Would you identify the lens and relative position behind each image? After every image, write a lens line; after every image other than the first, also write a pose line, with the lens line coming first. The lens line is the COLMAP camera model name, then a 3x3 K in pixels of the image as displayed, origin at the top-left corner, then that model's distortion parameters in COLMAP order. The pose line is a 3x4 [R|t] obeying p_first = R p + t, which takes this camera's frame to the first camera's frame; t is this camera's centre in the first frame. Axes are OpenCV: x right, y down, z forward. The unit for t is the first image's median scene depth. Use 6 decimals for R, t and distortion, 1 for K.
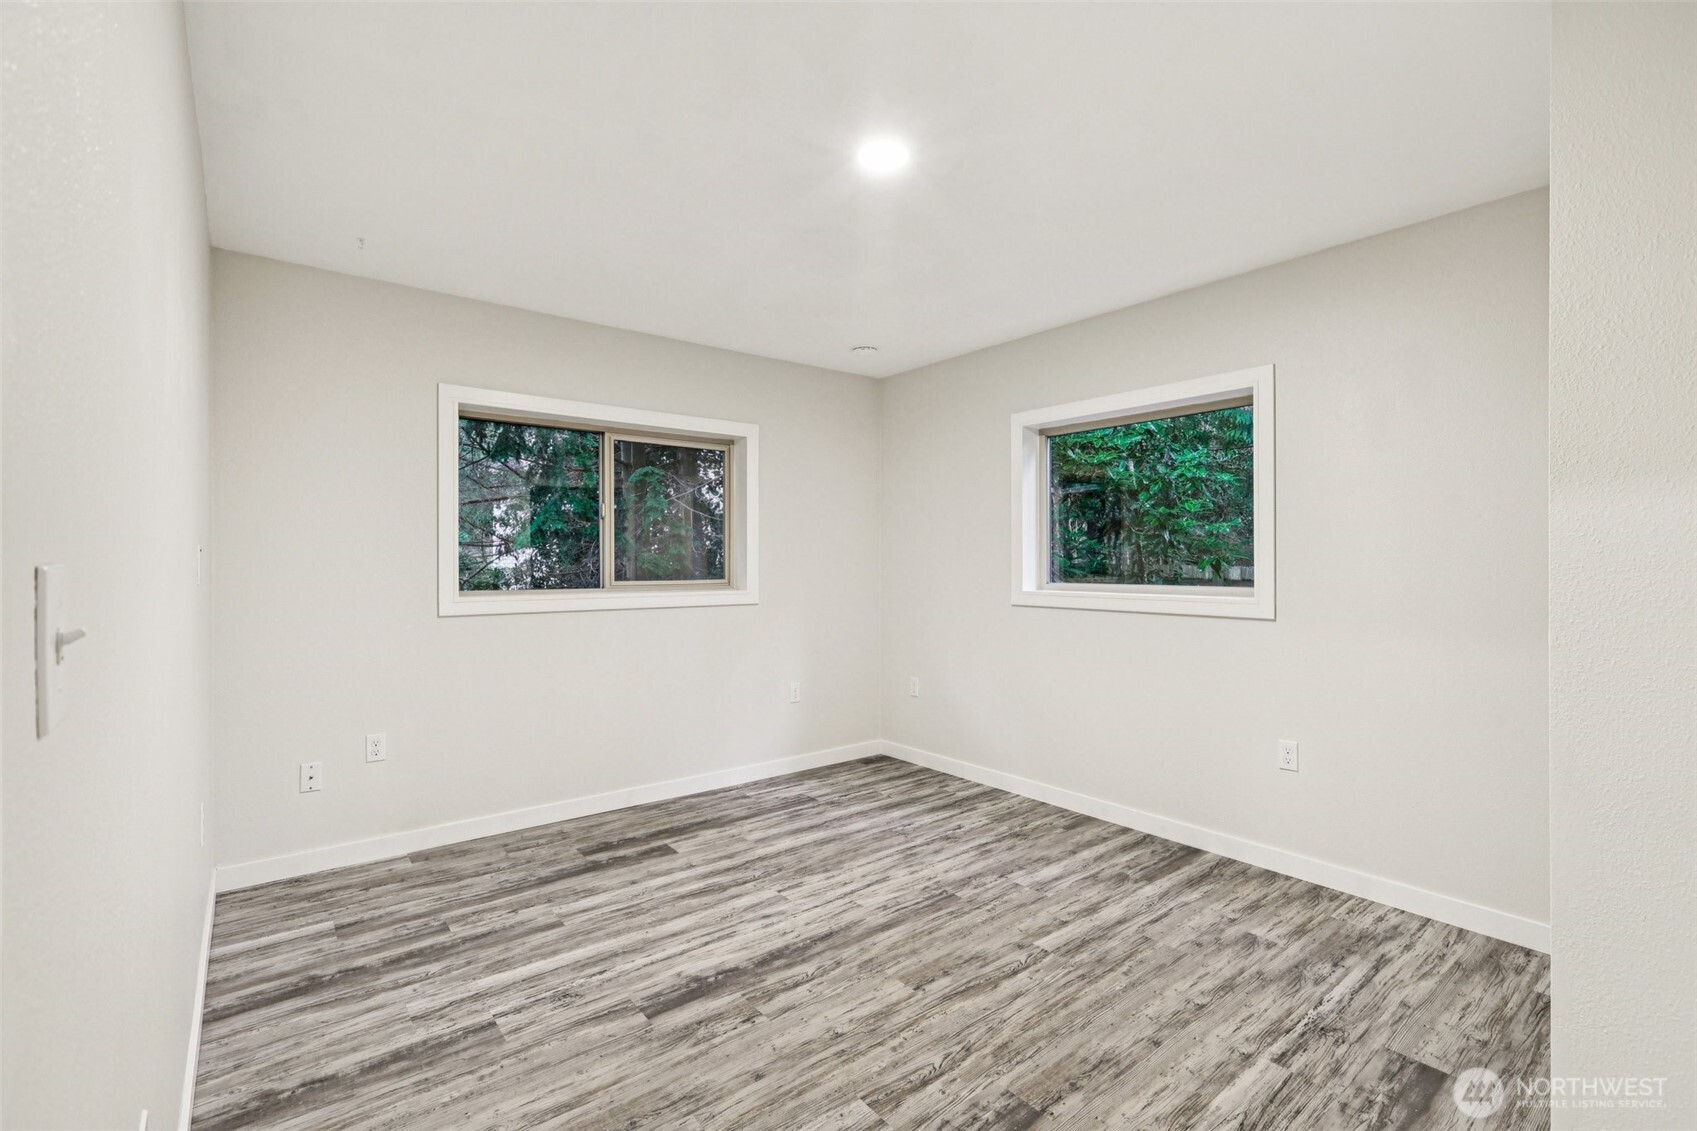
lens RADIAL K [[751.6, 0, 854.2], [0, 751.6, 569.0], [0, 0, 1]] dist [-0.001890, 0.000586]
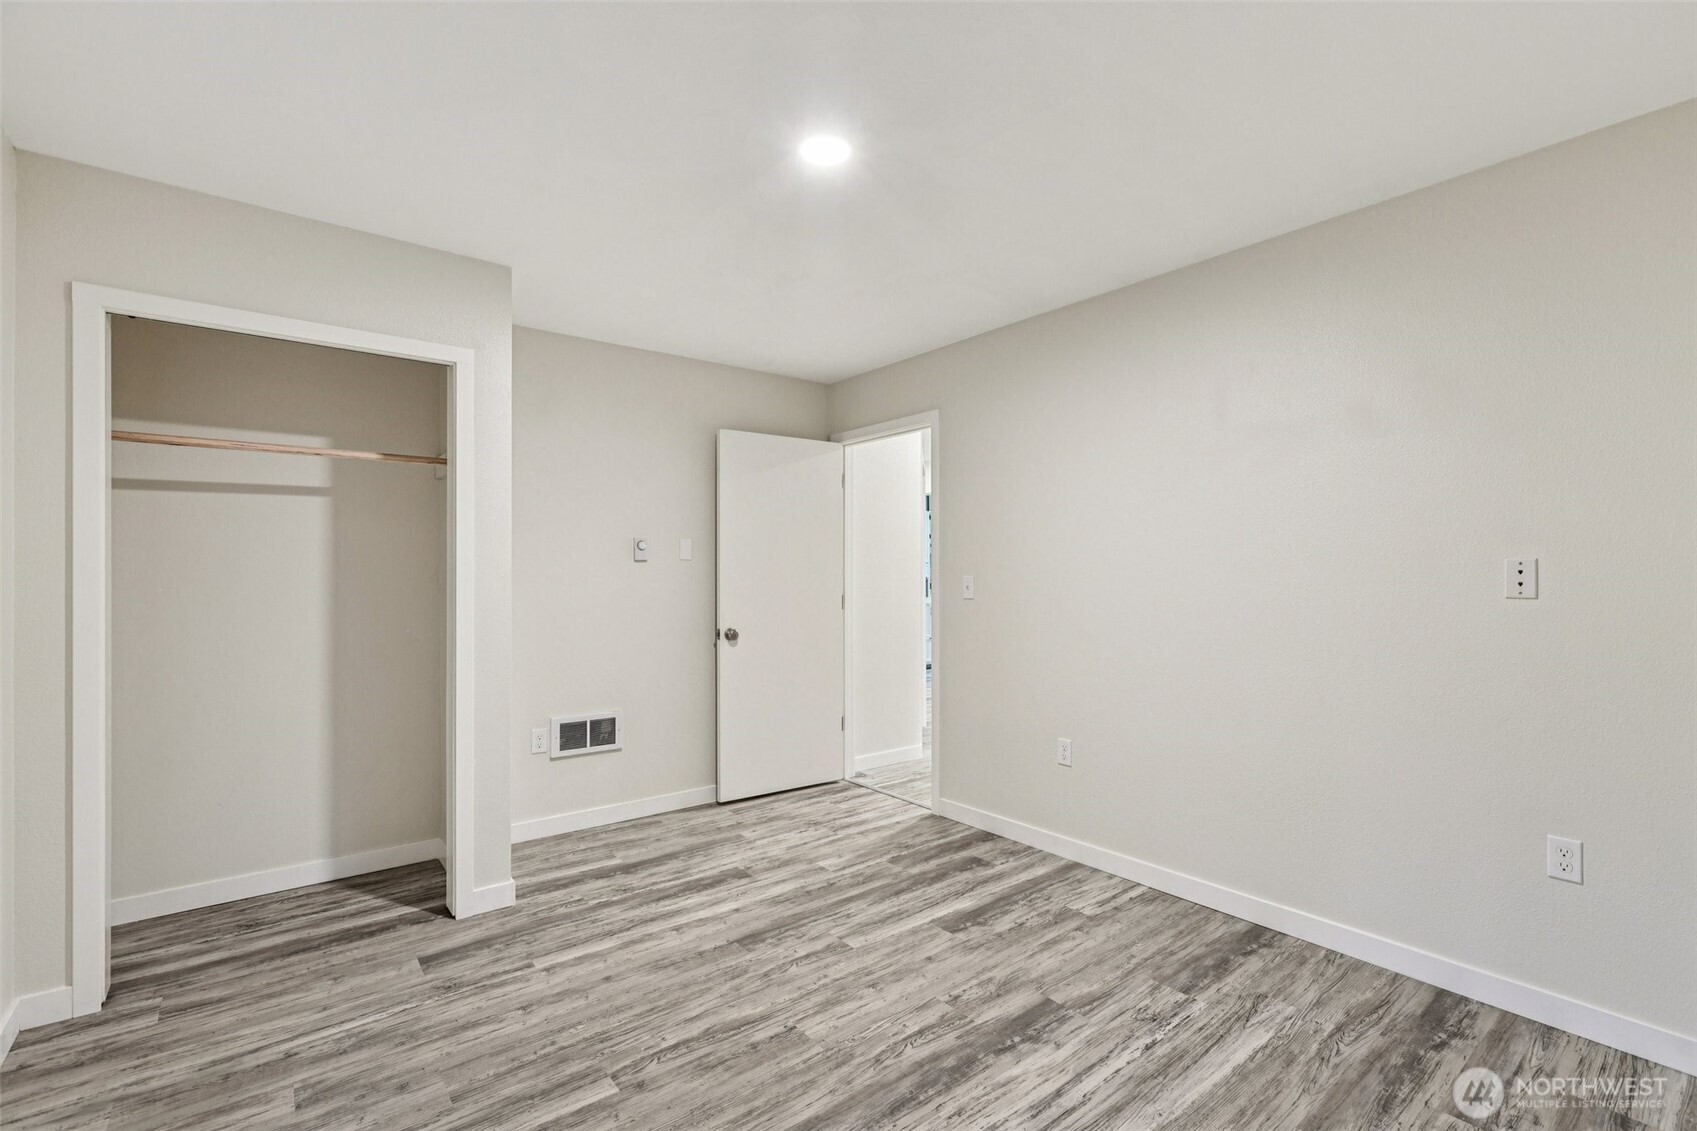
lens RADIAL K [[751.6, 0, 854.2], [0, 751.6, 569.0], [0, 0, 1]] dist [-0.001890, 0.000586]
pose [[-0.999985, 0.005112, 0.001922, 0.000817], [0.005115, 0.999986, 0.001521, -0.022140], [-0.001914, 0.001531, -0.999997, 1.989755]]
